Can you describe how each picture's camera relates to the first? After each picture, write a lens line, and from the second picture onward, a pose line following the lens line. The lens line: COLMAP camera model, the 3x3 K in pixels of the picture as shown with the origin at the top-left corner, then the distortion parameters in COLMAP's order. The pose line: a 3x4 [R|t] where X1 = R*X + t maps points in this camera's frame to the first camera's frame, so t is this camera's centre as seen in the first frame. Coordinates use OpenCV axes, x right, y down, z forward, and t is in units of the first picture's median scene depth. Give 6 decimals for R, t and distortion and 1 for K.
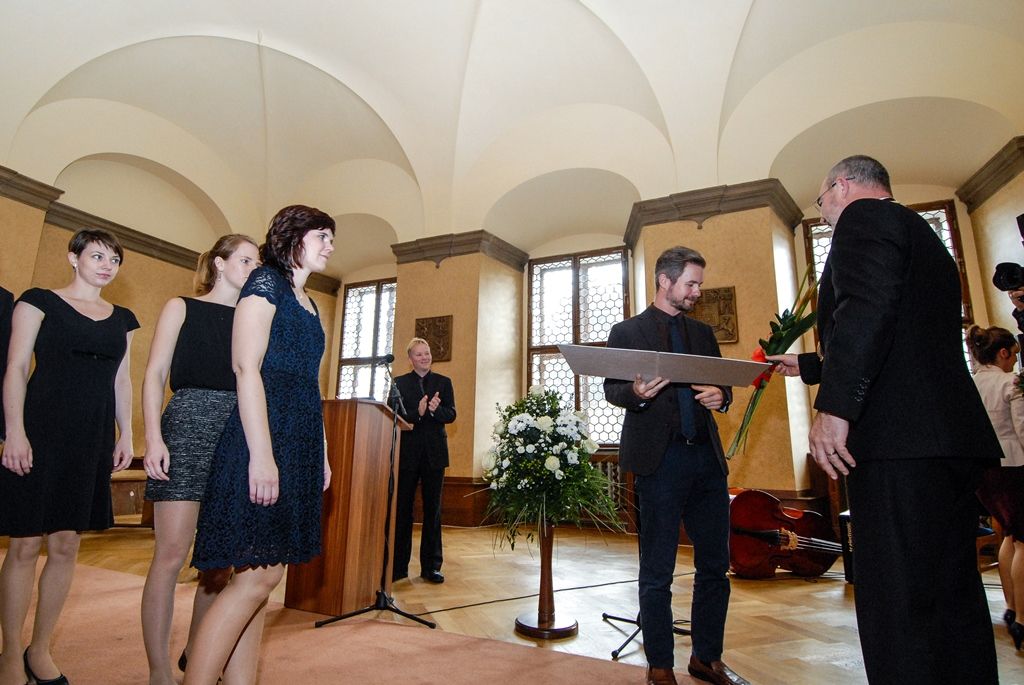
lens RADIAL K [[538.9, 0, 505.1], [0, 538.9, 338.7], [0, 0, 1]] dist [0.029702, -0.037636]
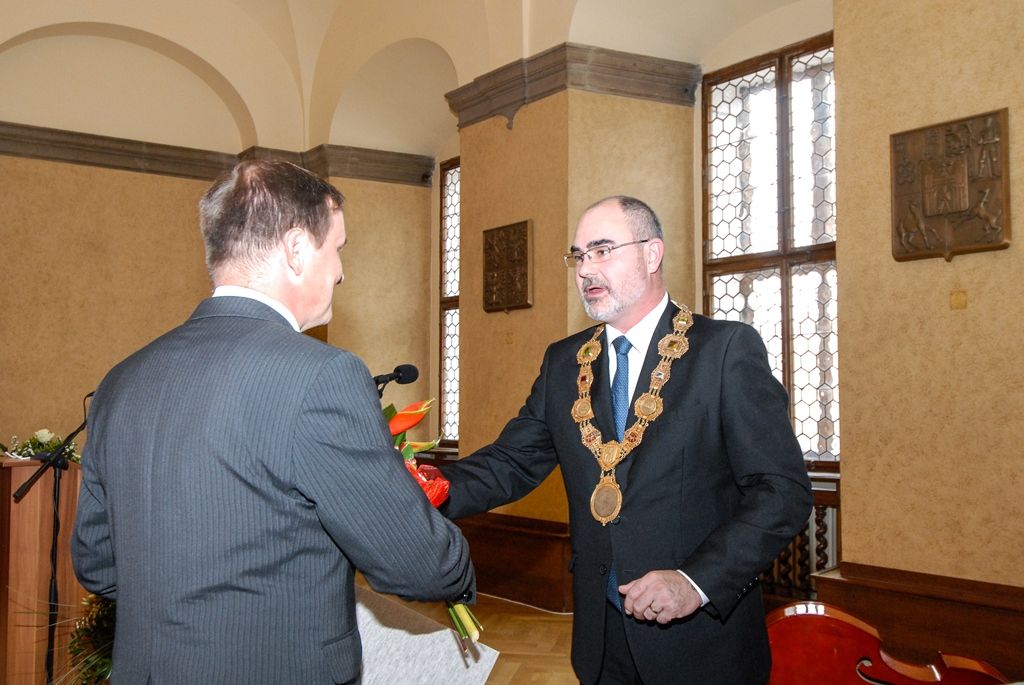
lens RADIAL K [[1063.1, 0, 516.4], [0, 1063.1, 342.7], [0, 0, 1]] dist [0.036078, 0.000000]
pose [[0.875825, -0.046800, -0.480355, 0.371652], [0.116413, 0.986386, 0.116152, -0.046158], [0.468379, -0.157648, 0.869349, 0.071019]]
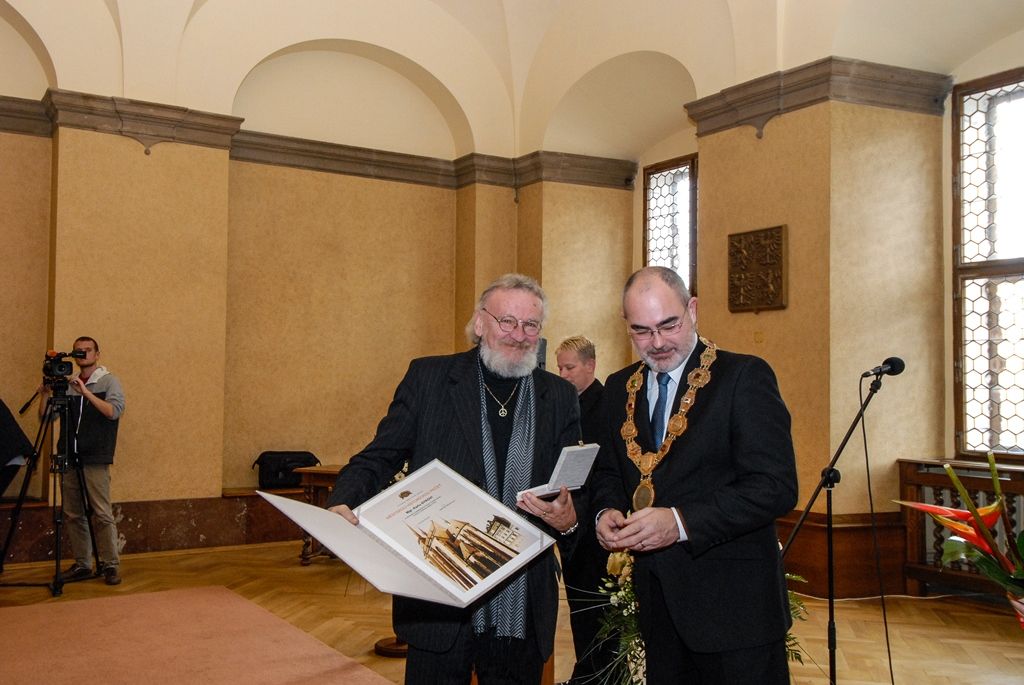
lens RADIAL K [[1016.9, 0, 517.1], [0, 1016.9, 341.0], [0, 0, 1]] dist [0.041118, 0.000000]
pose [[0.848727, -0.034566, -0.527700, 0.210398], [0.115907, 0.985758, 0.121848, -0.083815], [0.515973, -0.164579, 0.840646, -0.041379]]
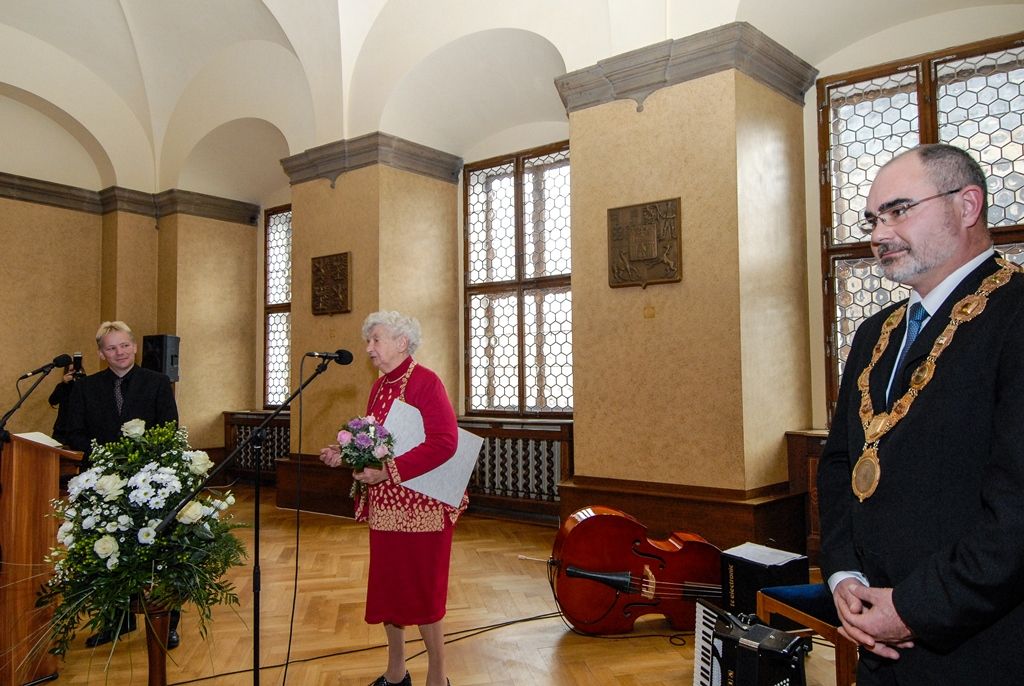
lens RADIAL K [[653.4, 0, 515.8], [0, 653.4, 347.7], [0, 0, 1]] dist [0.044075, -0.043116]
pose [[0.988010, -0.036412, -0.150034, 0.260244], [0.060576, 0.985291, 0.159786, -0.042879], [0.142009, -0.166959, 0.975683, 0.103423]]
